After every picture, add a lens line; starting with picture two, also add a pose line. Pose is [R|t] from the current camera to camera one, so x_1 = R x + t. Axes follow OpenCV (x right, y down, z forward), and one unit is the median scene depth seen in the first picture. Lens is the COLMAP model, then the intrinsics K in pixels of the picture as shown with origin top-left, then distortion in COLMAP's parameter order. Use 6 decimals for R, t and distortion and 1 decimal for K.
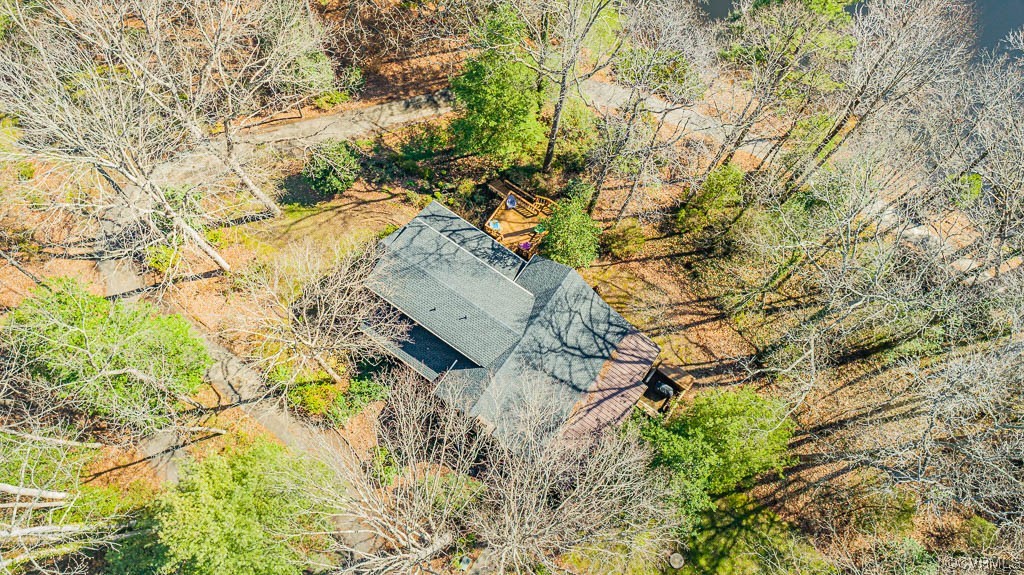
lens RADIAL K [[695.4, 0, 512.0], [0, 695.4, 287.5], [0, 0, 1]] dist [-0.033977, 0.021366]
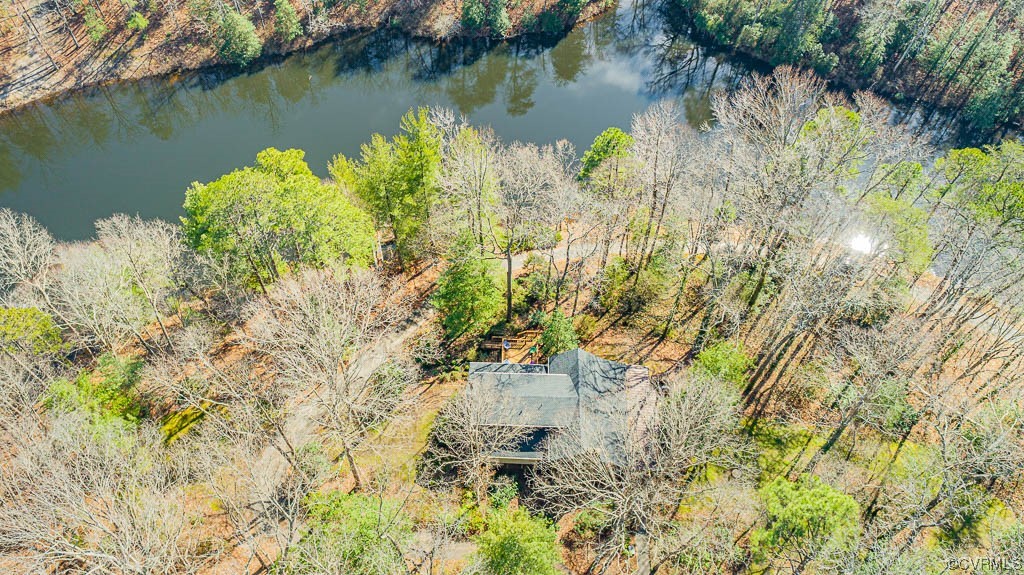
lens RADIAL K [[695.4, 0, 512.0], [0, 695.4, 287.5], [0, 0, 1]] dist [-0.033977, 0.021366]
pose [[0.835320, -0.453085, 0.311373, -0.410443], [0.527332, 0.820473, -0.220785, 0.113404], [-0.155439, 0.348623, 0.924284, -0.428002]]
